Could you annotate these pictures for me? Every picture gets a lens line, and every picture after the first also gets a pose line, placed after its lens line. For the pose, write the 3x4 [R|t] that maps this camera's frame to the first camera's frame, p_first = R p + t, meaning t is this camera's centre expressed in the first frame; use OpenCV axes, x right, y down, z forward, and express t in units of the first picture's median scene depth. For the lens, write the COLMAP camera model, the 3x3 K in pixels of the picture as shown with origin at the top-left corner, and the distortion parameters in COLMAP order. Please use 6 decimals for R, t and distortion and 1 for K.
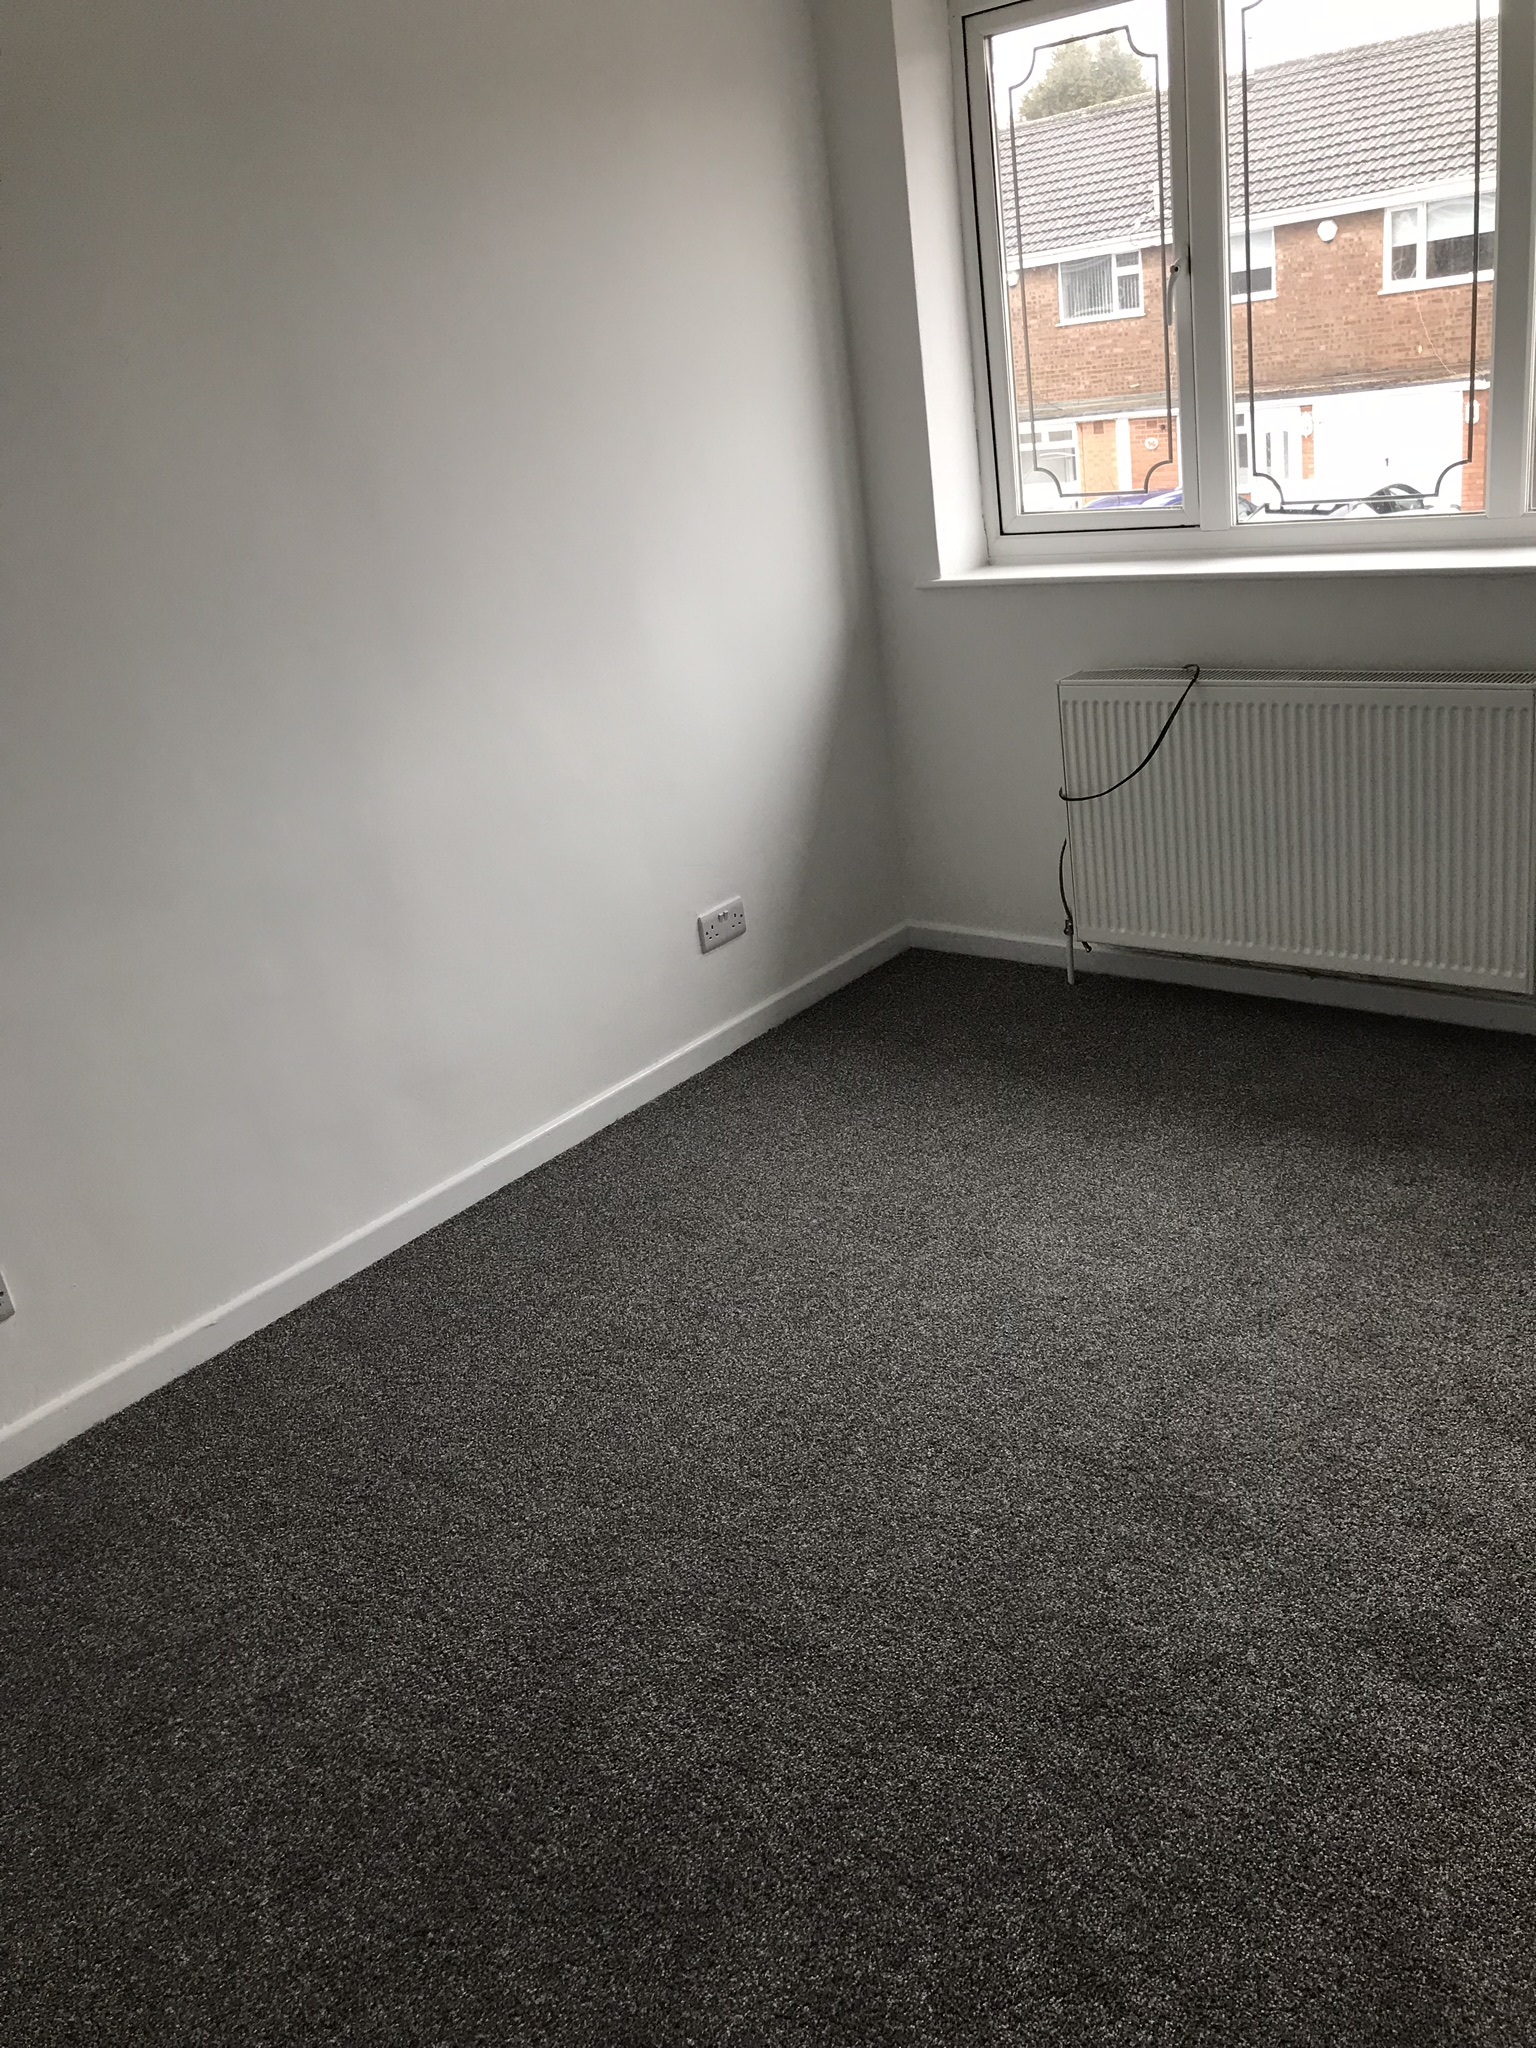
lens RADIAL K [[1750.8, 0, 768.0], [0, 1750.8, 1024.0], [0, 0, 1]] dist [0.044940, 0.001203]
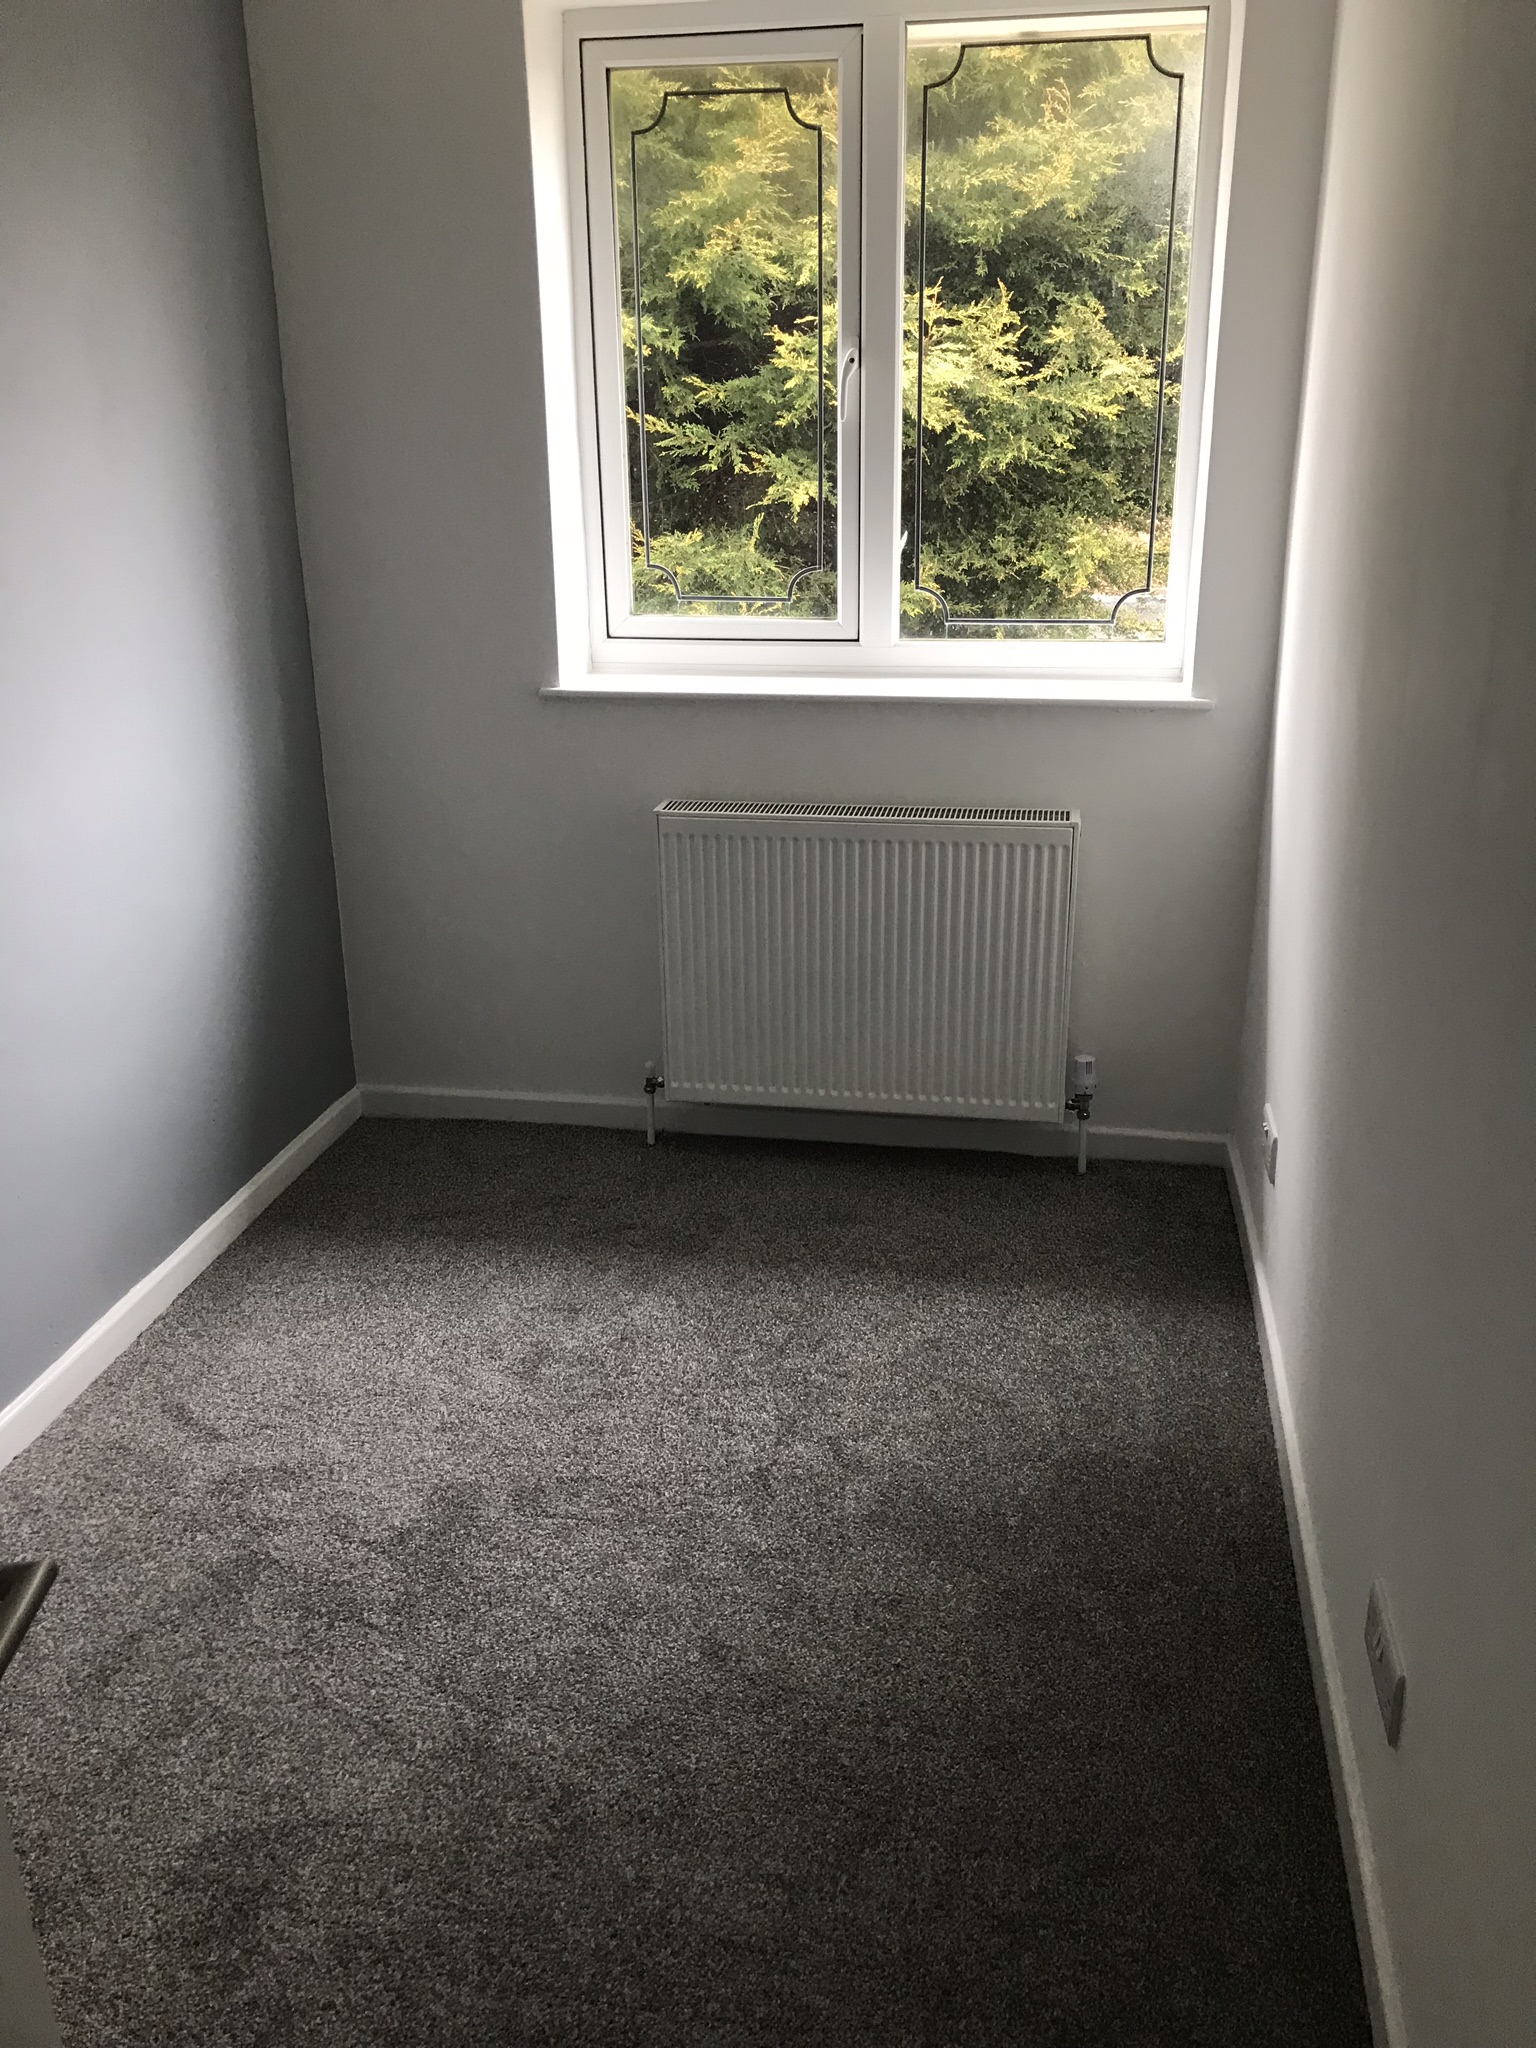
lens RADIAL K [[1750.8, 0, 768.0], [0, 1750.8, 1024.0], [0, 0, 1]] dist [0.044940, 0.001203]
pose [[0.874717, -0.053523, 0.481670, -0.194150], [0.087570, 0.994979, -0.048467, -0.036602], [-0.476657, 0.084574, 0.875012, 0.197764]]
